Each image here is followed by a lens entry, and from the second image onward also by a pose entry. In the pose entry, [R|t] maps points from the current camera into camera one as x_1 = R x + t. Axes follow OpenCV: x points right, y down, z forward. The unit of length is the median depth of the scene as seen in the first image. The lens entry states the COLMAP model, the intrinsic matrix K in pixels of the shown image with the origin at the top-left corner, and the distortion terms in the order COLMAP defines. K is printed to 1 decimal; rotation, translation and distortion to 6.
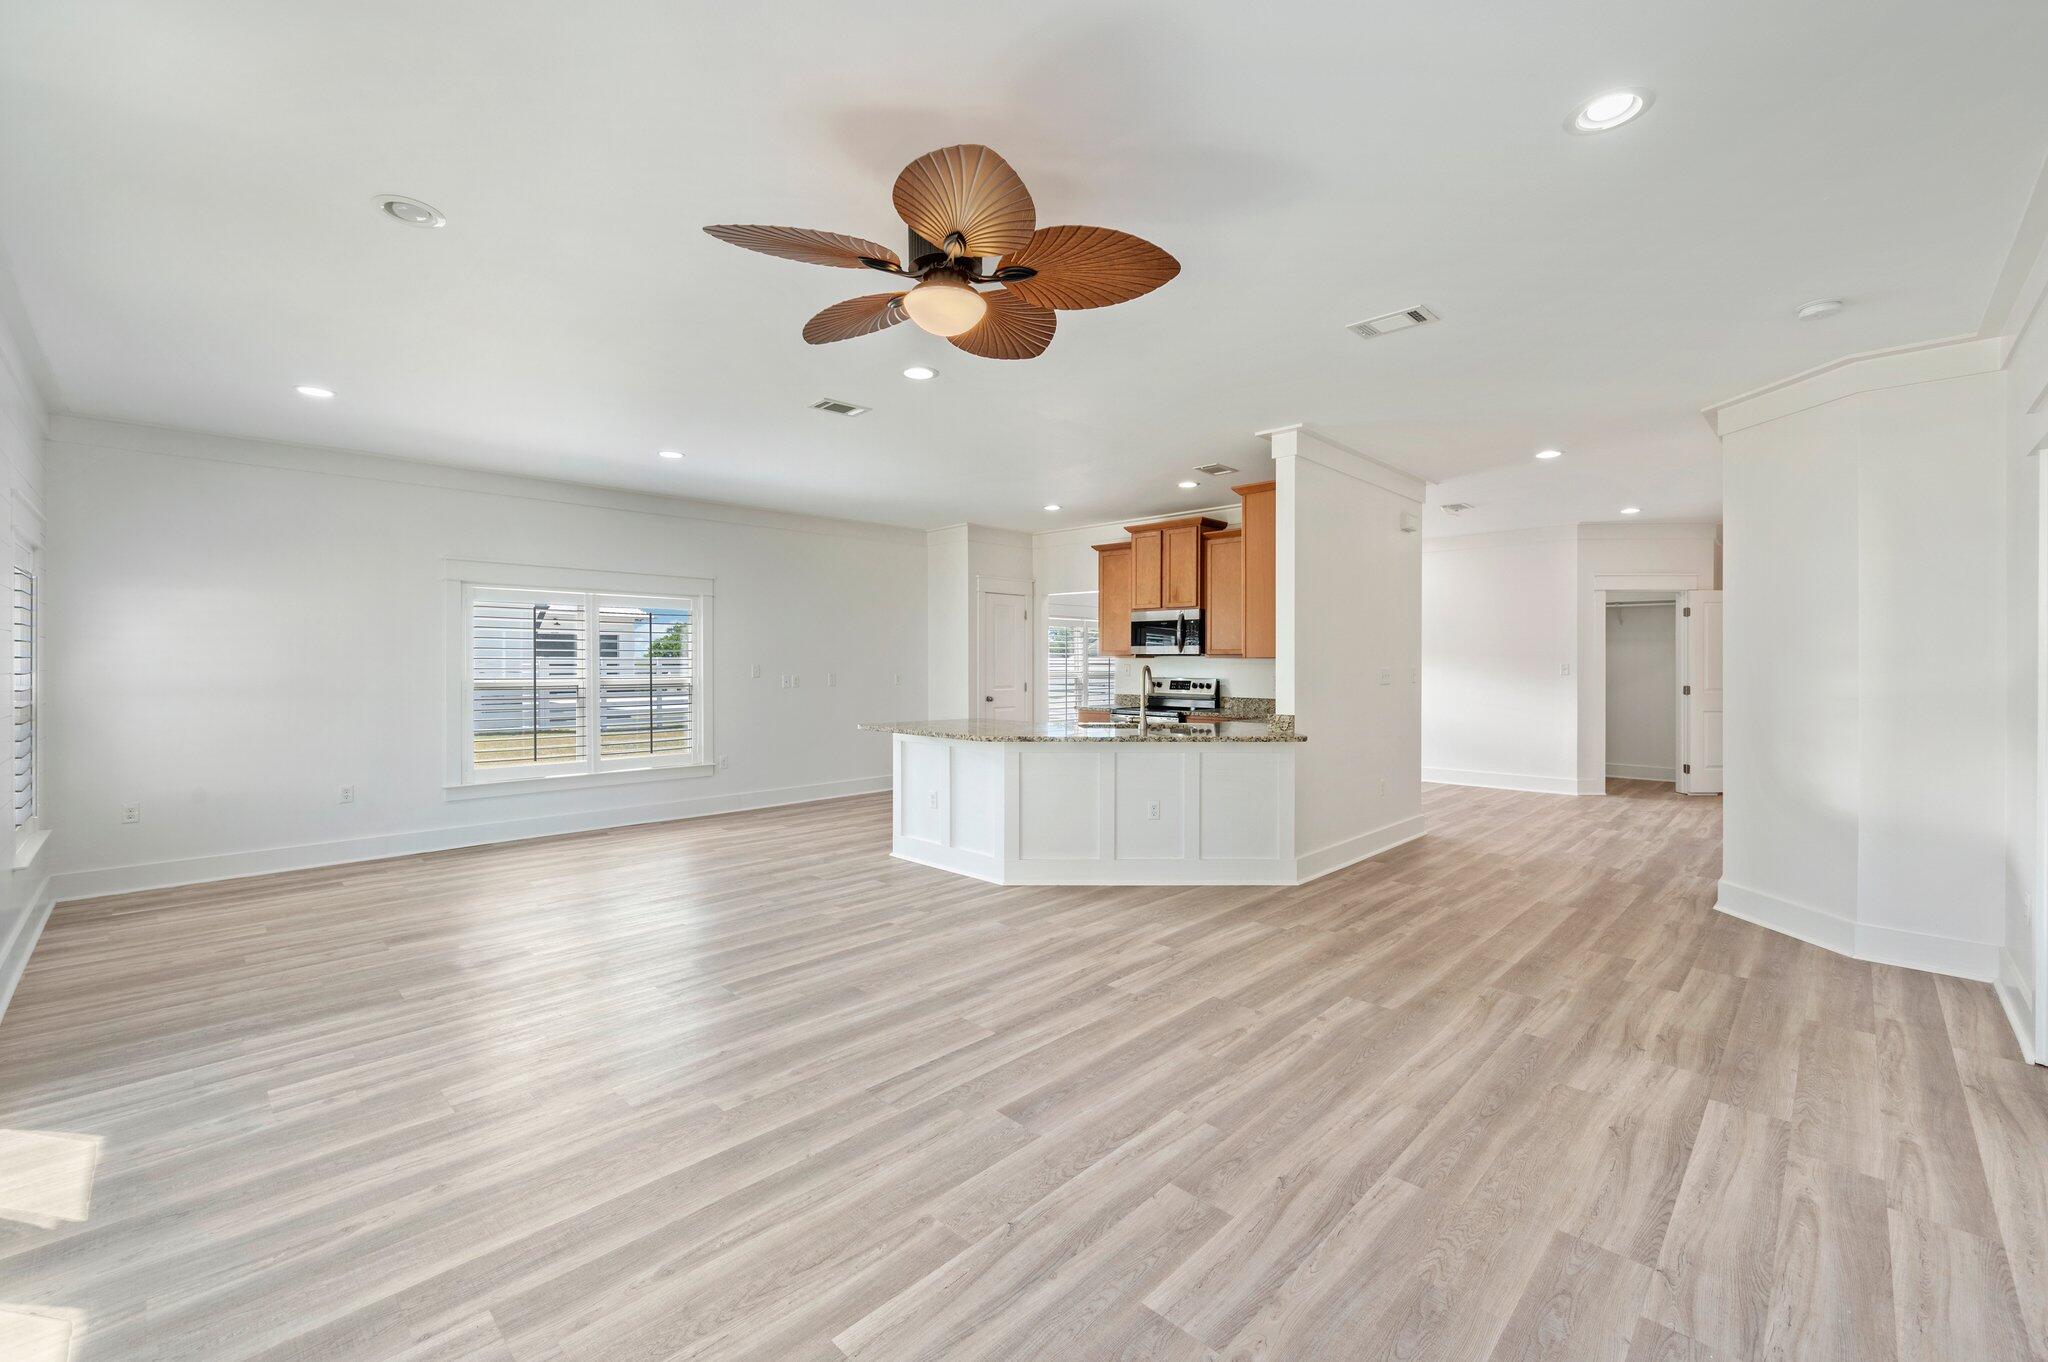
lens RADIAL K [[836.8, 0, 1022.1], [0, 836.8, 664.8], [0, 0, 1]] dist [-0.001130, 0.000281]
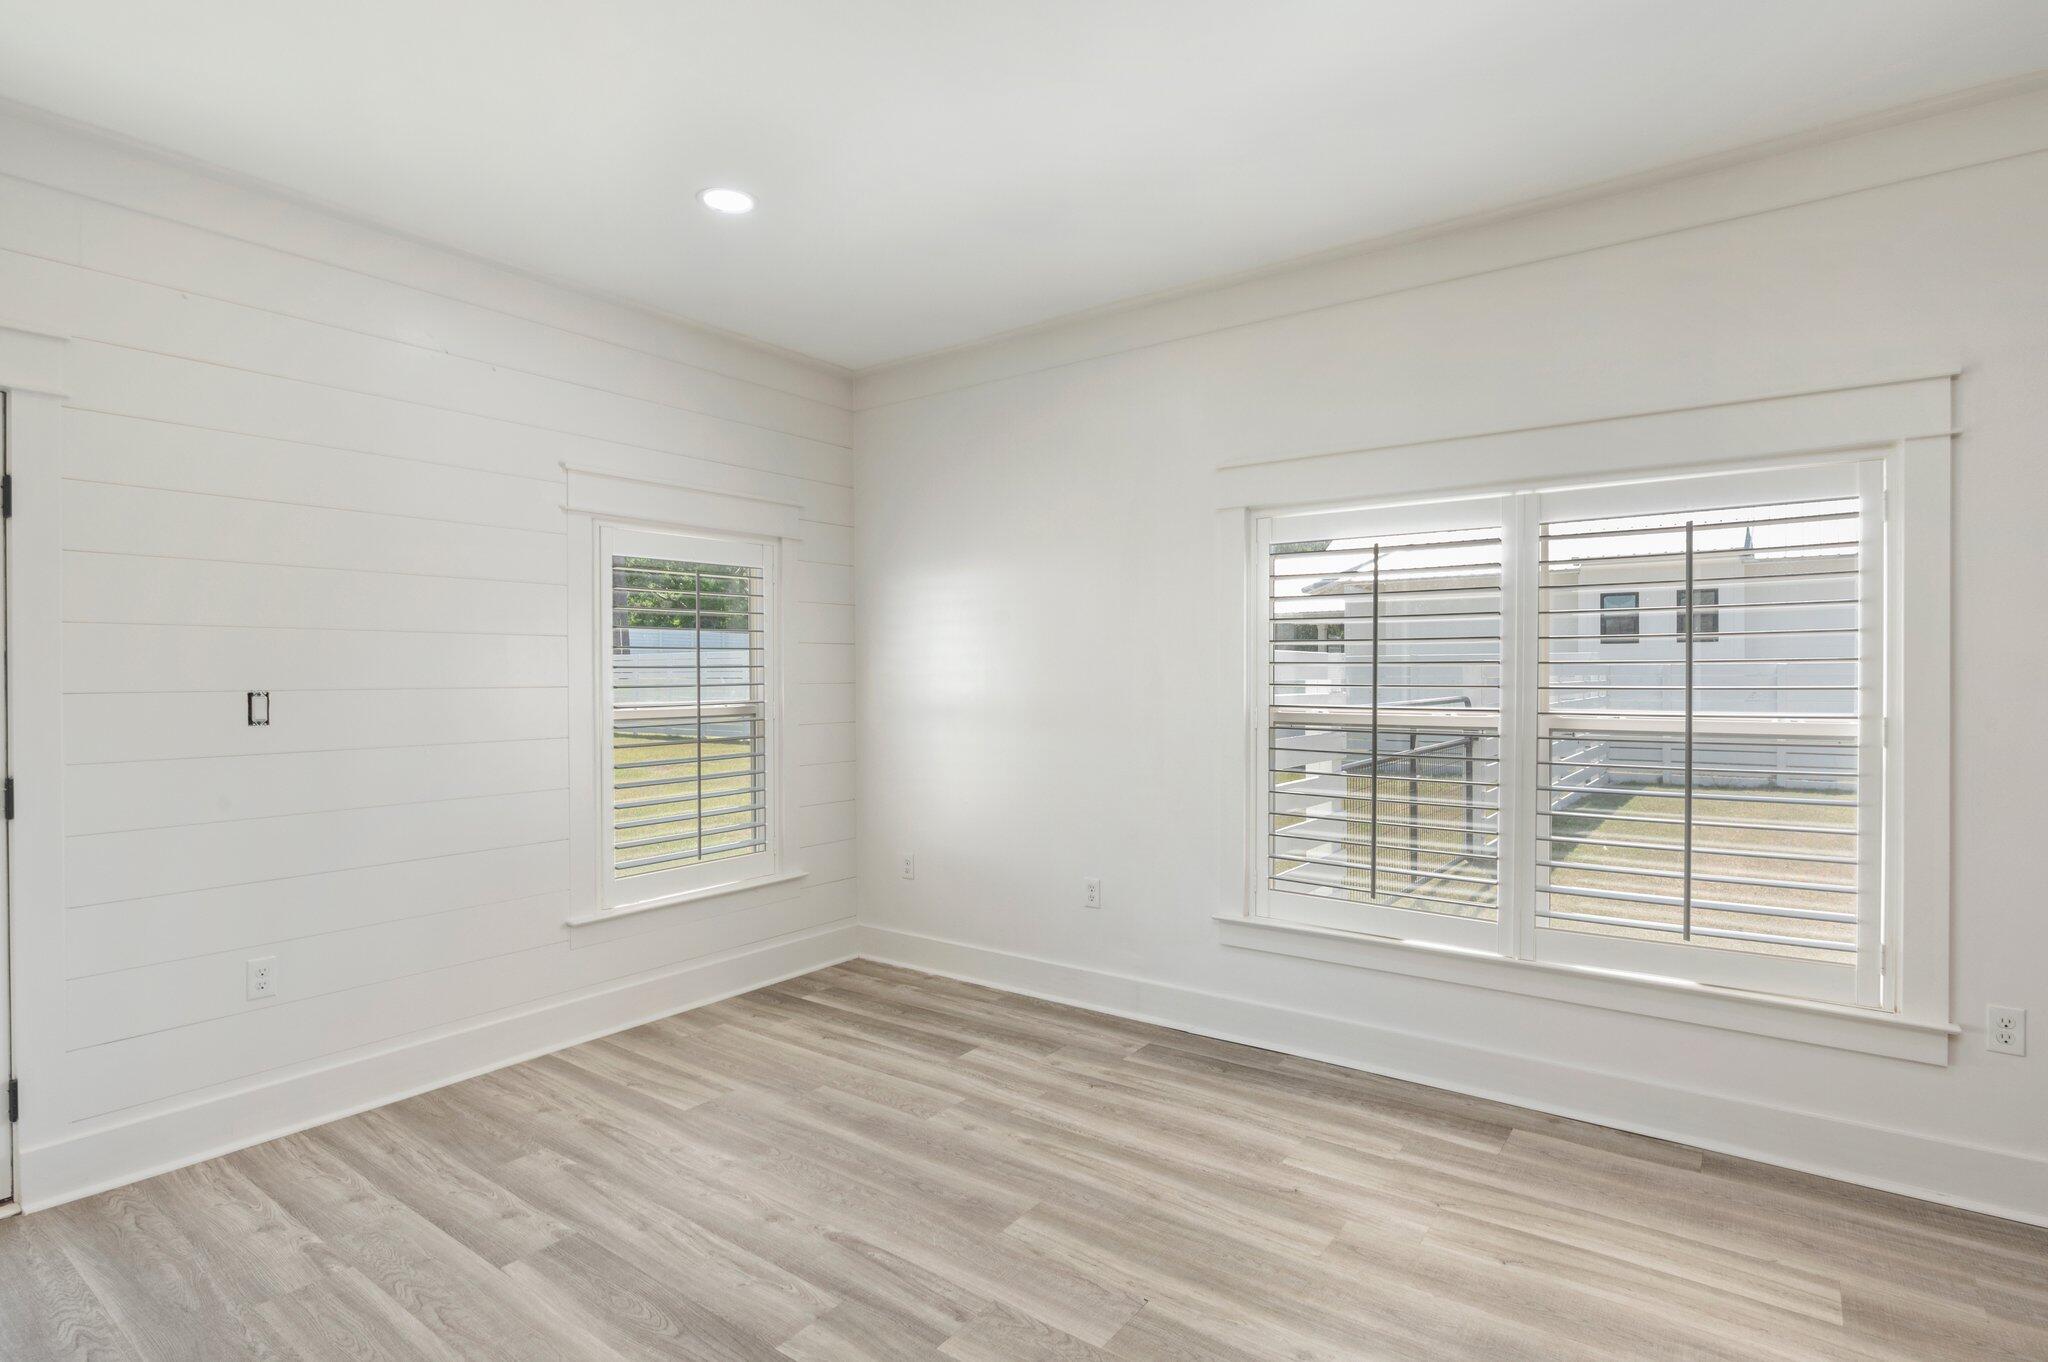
lens RADIAL K [[959.3, 0, 1024.0], [0, 959.3, 681.0], [0, 0, 1]] dist [-0.018306, -0.000120]
pose [[0.135197, 0.003795, -0.990811, -0.100547], [0.001919, 0.999990, 0.004092, -0.000182], [0.990817, -0.002455, 0.135189, 0.708618]]
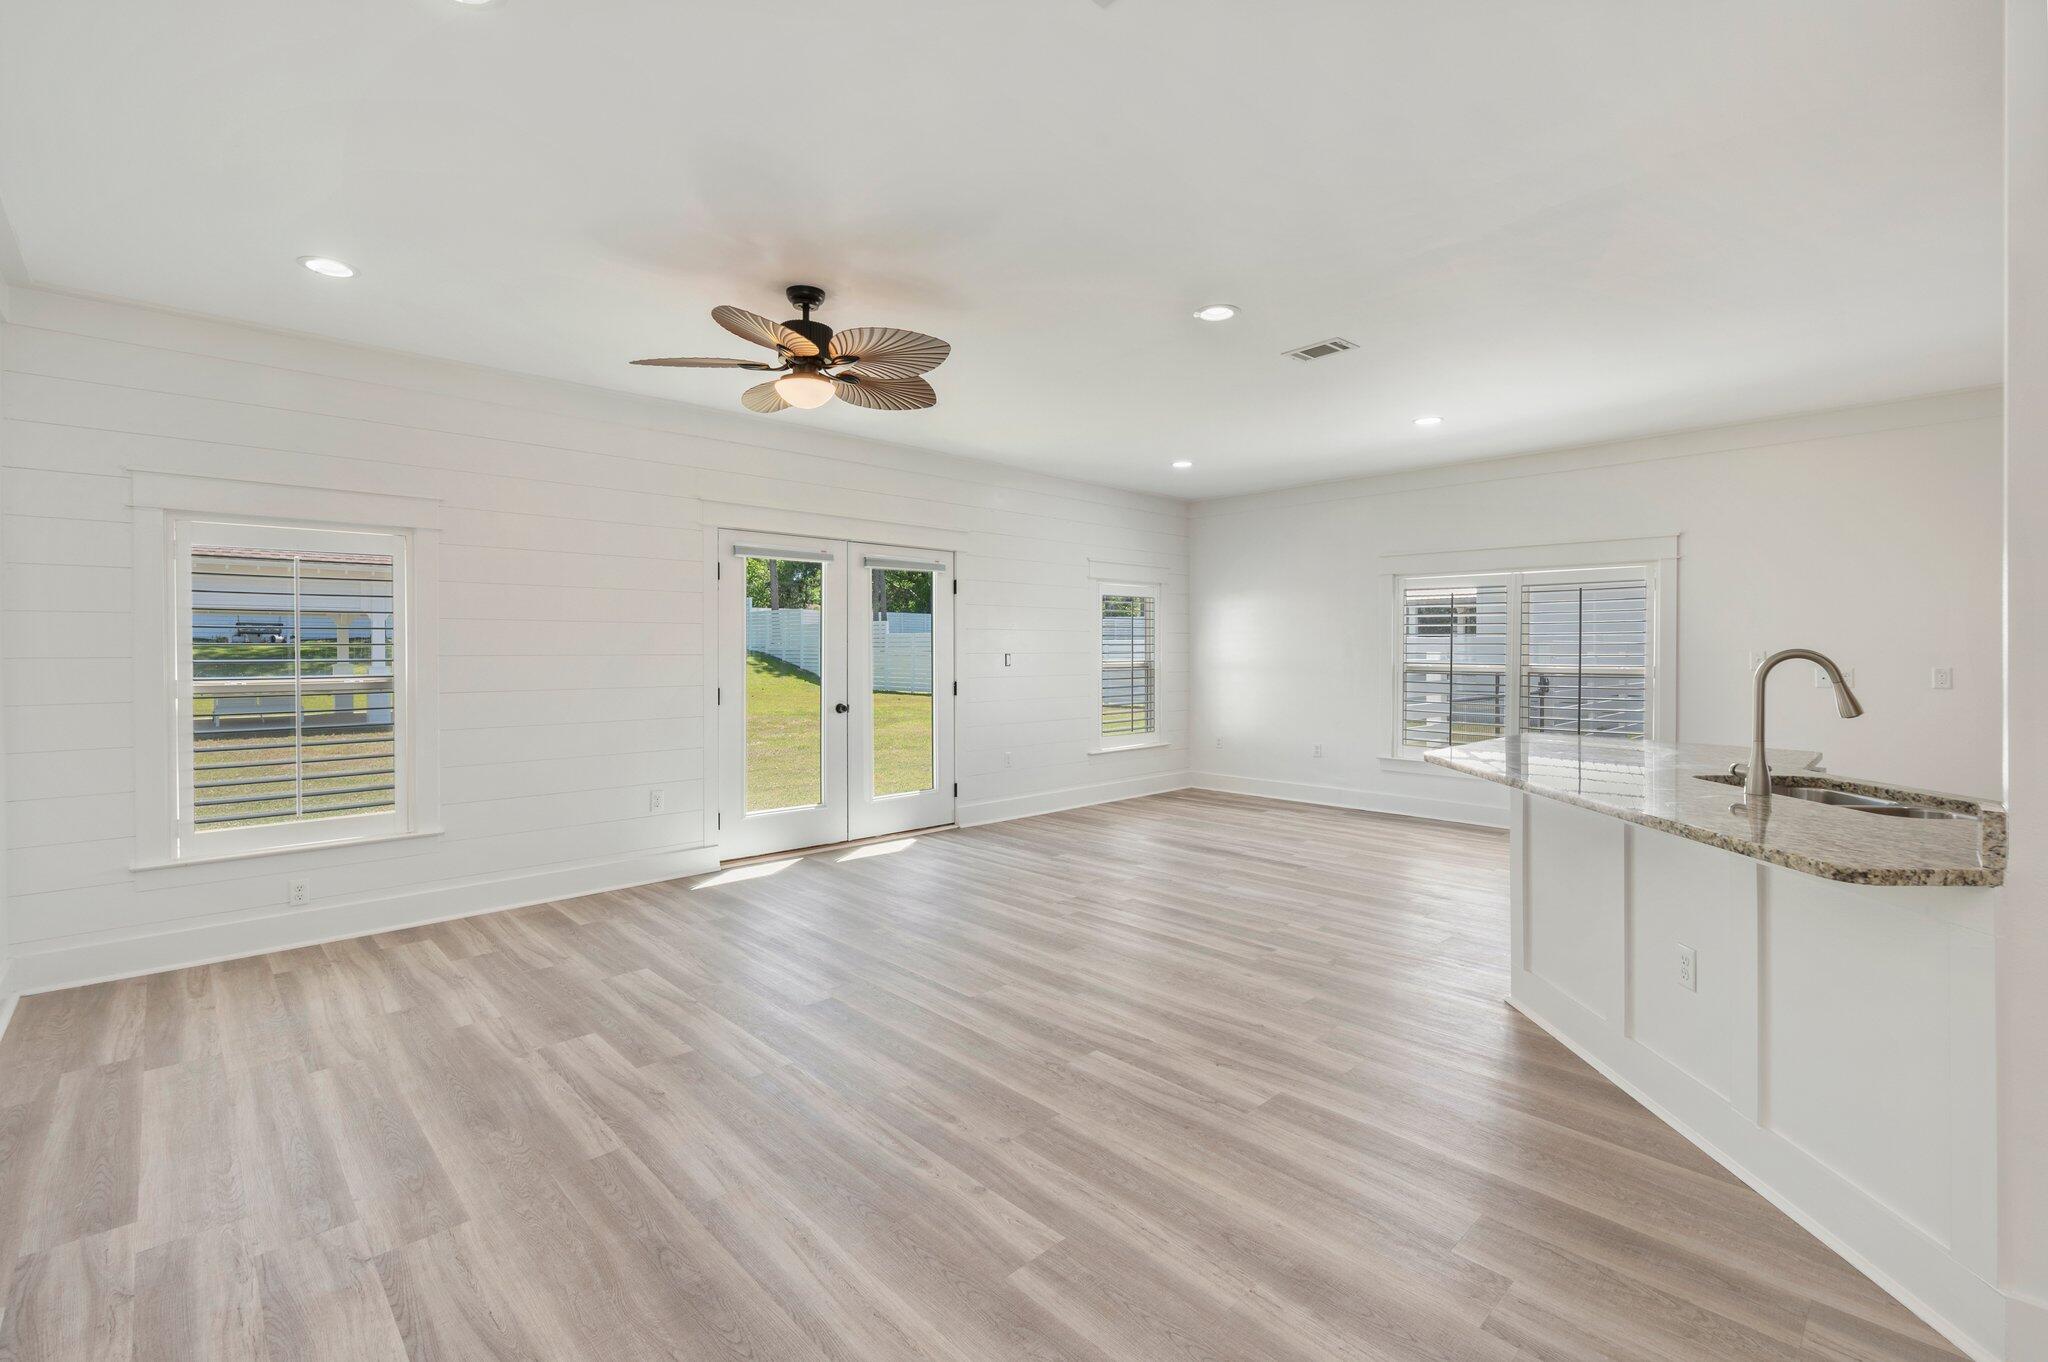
lens RADIAL K [[896.5, 0, 1025.1], [0, 896.5, 648.6], [0, 0, 1]] dist [-0.000558, -0.000324]
pose [[-0.022560, -0.002716, -0.999742, 0.483769], [-0.001608, 0.999995, -0.002680, 0.002007], [0.999744, 0.001547, -0.022565, 0.482385]]
